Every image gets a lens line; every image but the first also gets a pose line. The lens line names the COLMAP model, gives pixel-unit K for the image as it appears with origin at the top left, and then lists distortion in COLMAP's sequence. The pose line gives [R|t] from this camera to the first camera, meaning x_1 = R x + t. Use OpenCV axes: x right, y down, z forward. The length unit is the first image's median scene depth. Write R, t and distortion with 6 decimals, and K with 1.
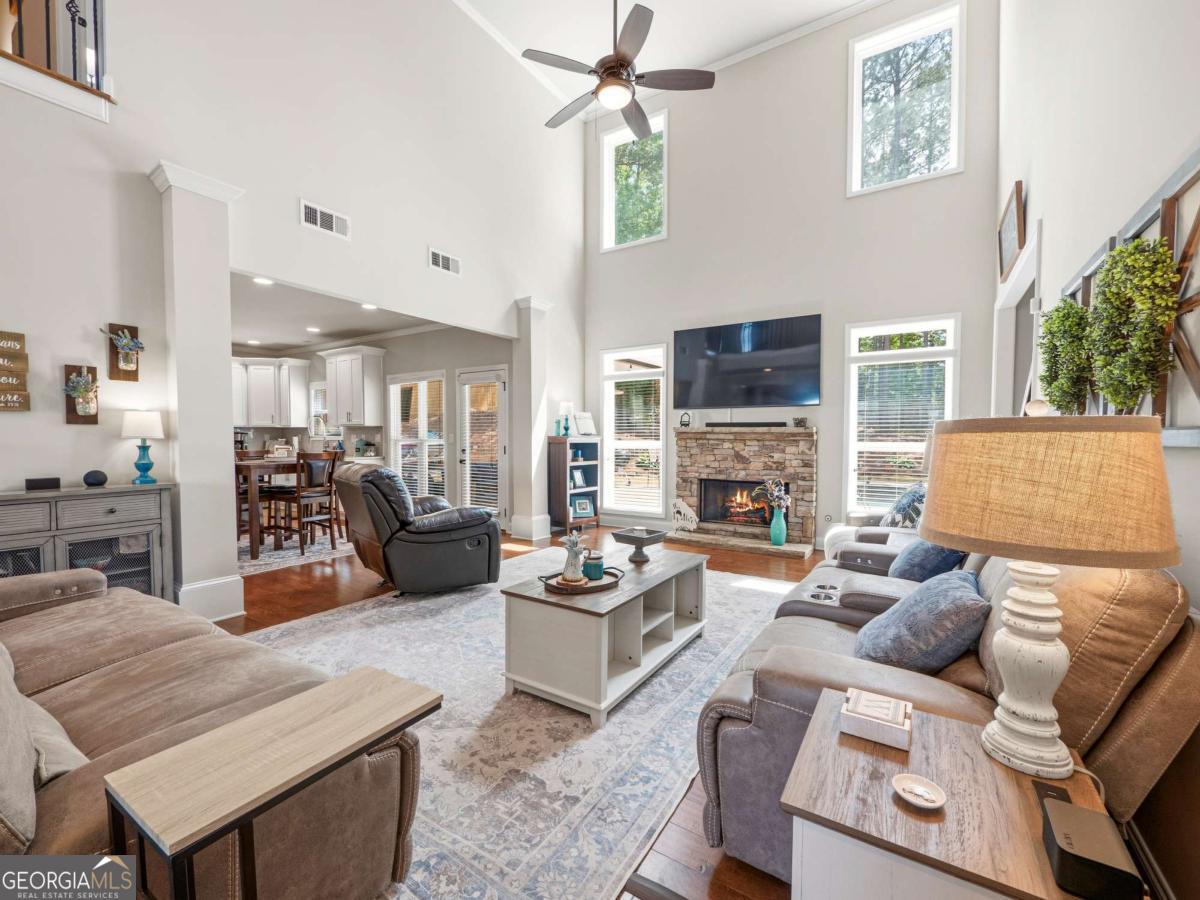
lens RADIAL K [[506.7, 0, 597.4], [0, 506.7, 451.9], [0, 0, 1]] dist [-0.005284, 0.000208]
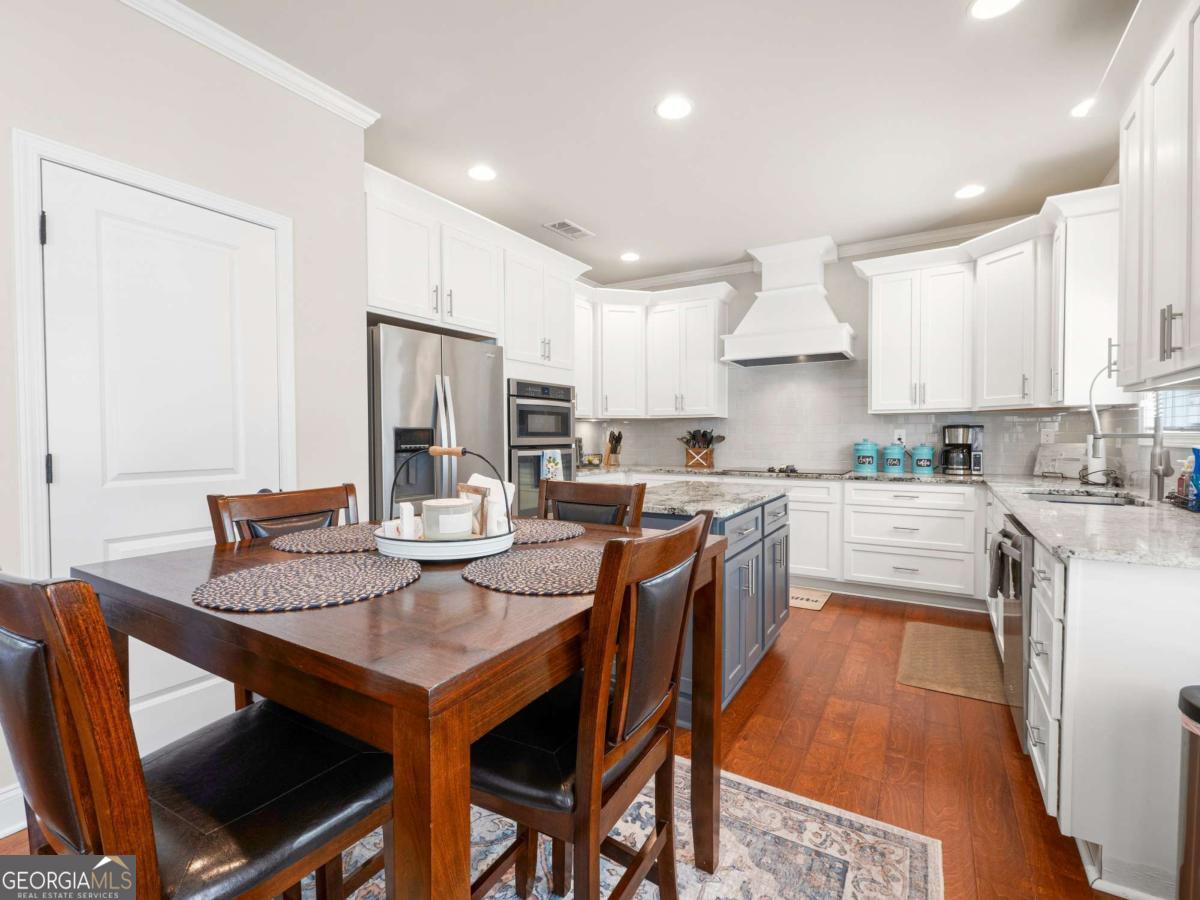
lens RADIAL K [[545.0, 0, 603.9], [0, 545.0, 445.5], [0, 0, 1]] dist [-0.002462, 0.000870]
pose [[0.027478, 0.019228, -0.999437, -0.391275], [-0.028266, 0.999430, 0.018451, -0.032806], [0.999223, 0.027743, 0.028006, 1.044763]]
